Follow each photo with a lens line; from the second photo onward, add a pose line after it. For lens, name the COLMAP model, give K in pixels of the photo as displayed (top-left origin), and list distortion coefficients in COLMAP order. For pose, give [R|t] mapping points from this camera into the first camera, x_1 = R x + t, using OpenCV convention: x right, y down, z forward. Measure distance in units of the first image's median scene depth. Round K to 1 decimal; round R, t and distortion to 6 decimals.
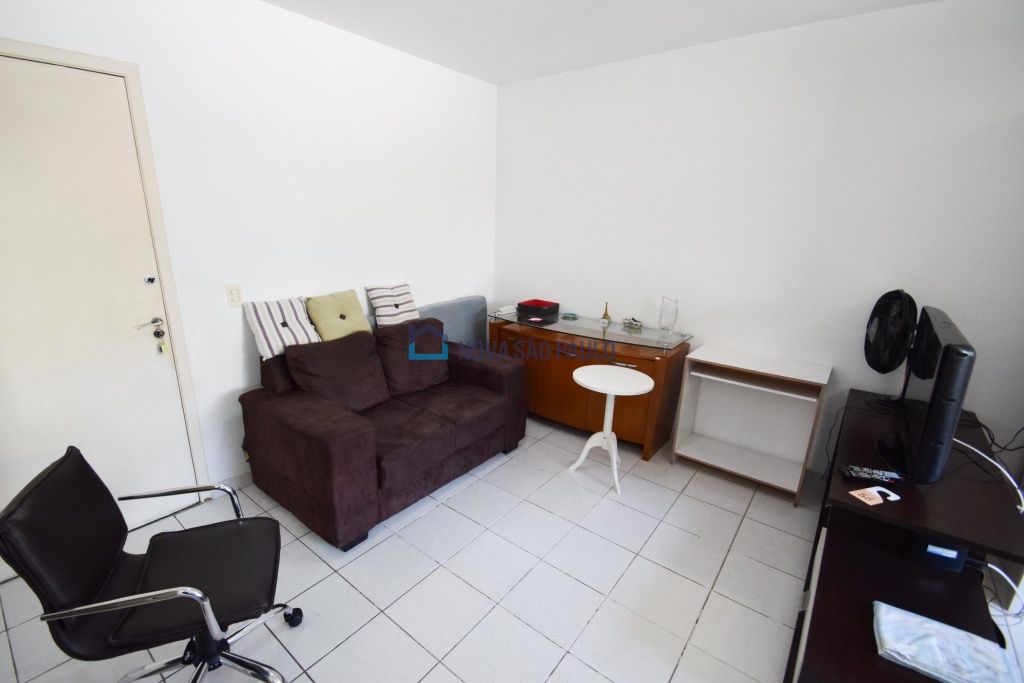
lens RADIAL K [[447.2, 0, 508.6], [0, 447.2, 339.6], [0, 0, 1]] dist [-0.004771, -0.003912]
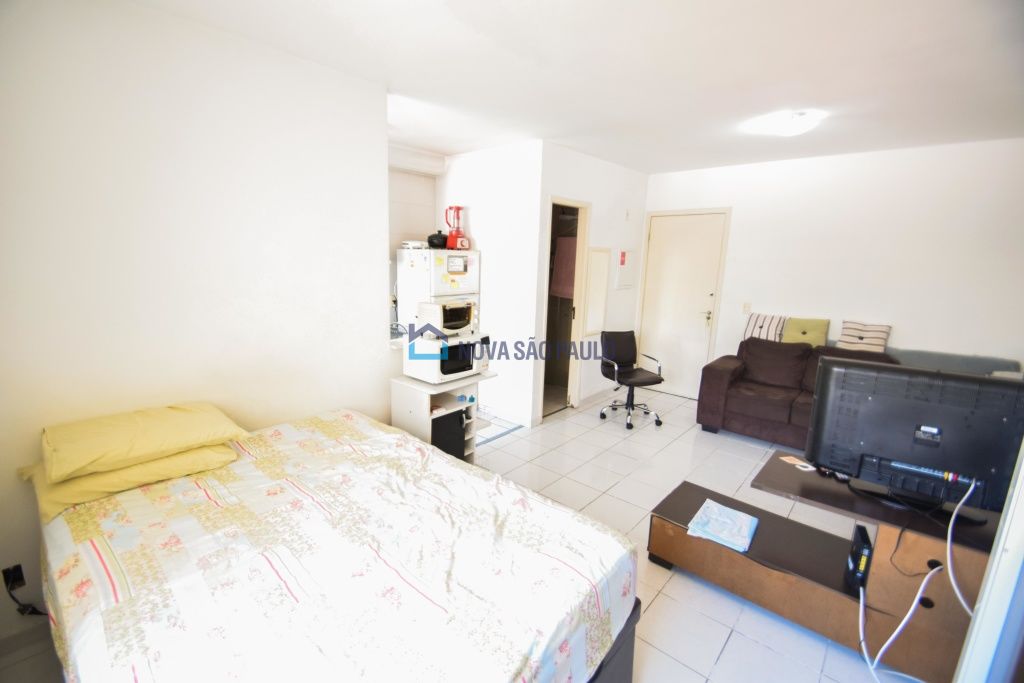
lens RADIAL K [[447.2, 0, 507.5], [0, 447.2, 345.8], [0, 0, 1]] dist [-0.004771, -0.003912]
pose [[-0.021623, 0.181621, -0.983131, 1.314558], [-0.271270, 0.945405, 0.180617, -0.009690], [0.962260, 0.270599, 0.028826, -0.030866]]
